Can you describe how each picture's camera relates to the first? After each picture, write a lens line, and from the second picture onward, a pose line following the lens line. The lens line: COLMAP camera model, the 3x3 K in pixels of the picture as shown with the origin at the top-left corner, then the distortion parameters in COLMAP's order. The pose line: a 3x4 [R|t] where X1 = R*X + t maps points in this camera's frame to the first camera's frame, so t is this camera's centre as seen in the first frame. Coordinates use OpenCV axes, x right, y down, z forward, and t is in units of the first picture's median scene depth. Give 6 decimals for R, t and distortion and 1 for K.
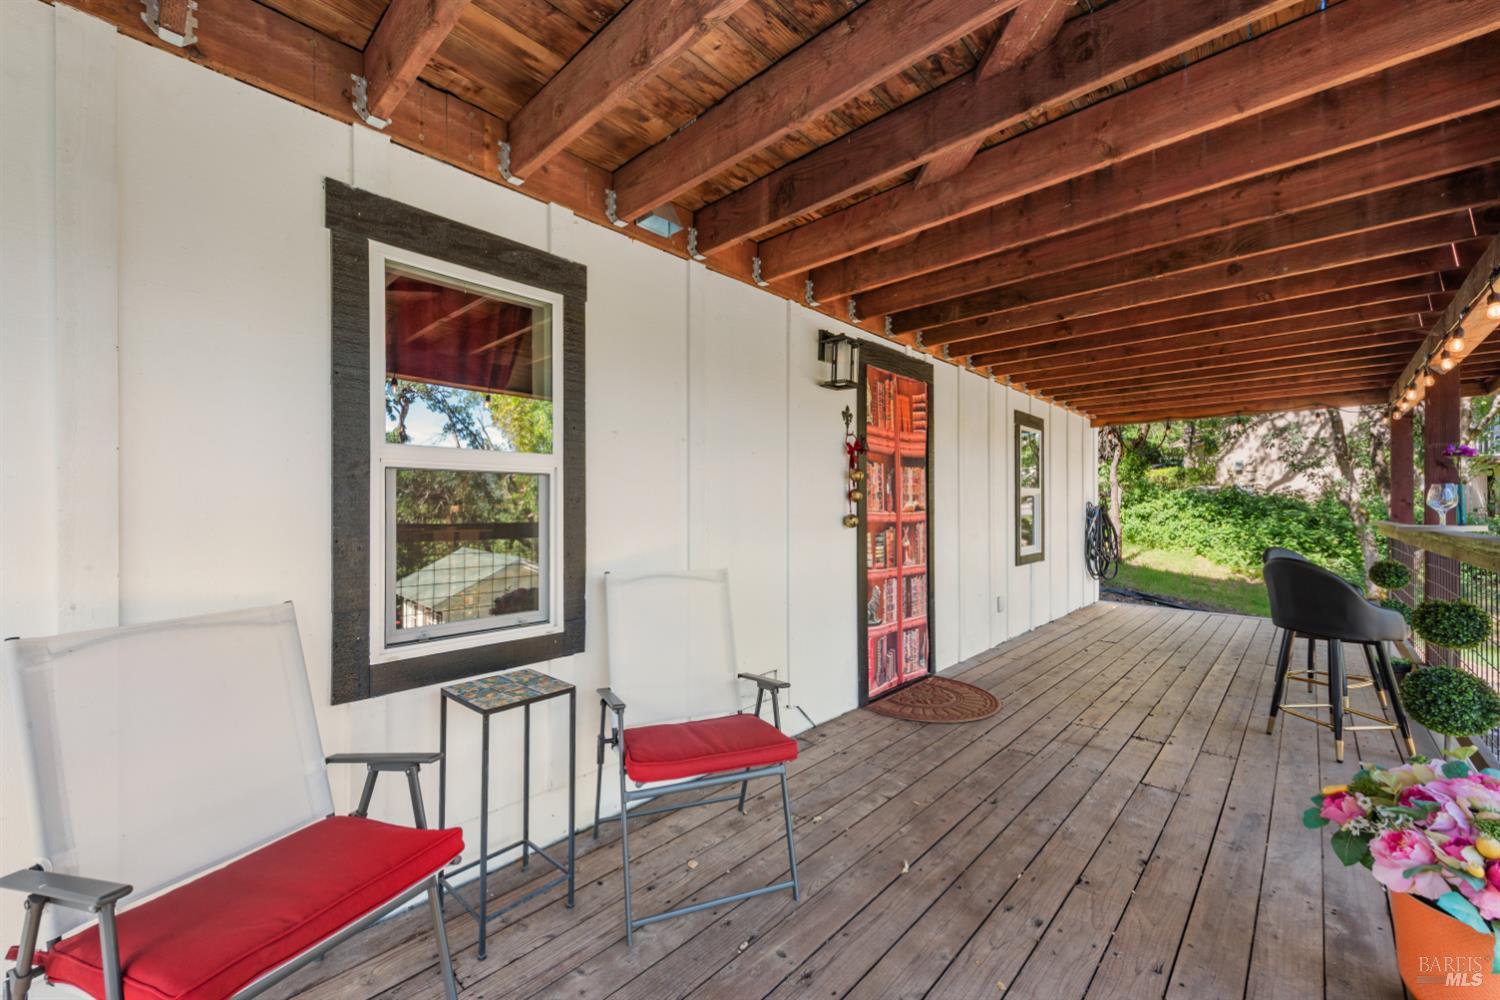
lens RADIAL K [[598.4, 0, 750.0], [0, 598.4, 500.0], [0, 0, 1]] dist [0.001729, -0.000238]
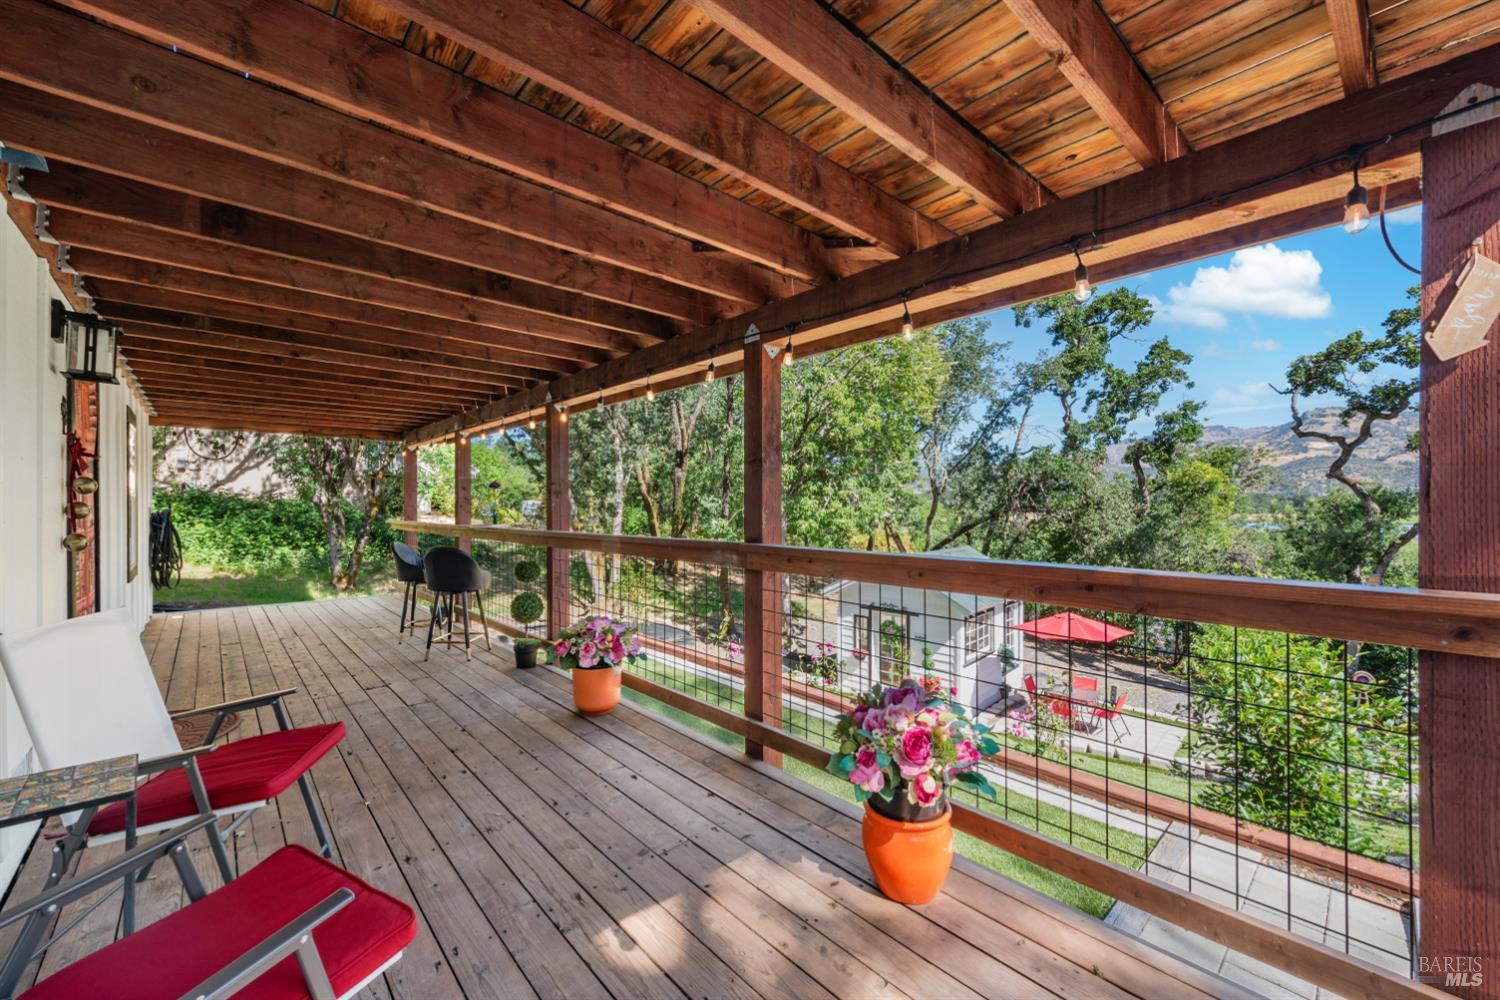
lens RADIAL K [[598.4, 0, 750.0], [0, 598.4, 500.0], [0, 0, 1]] dist [0.001729, -0.000238]
pose [[0.074586, 0.005316, 0.997200, -0.149936], [-0.012303, 0.999915, -0.004411, -0.007794], [-0.997139, -0.011939, 0.074645, 0.010832]]
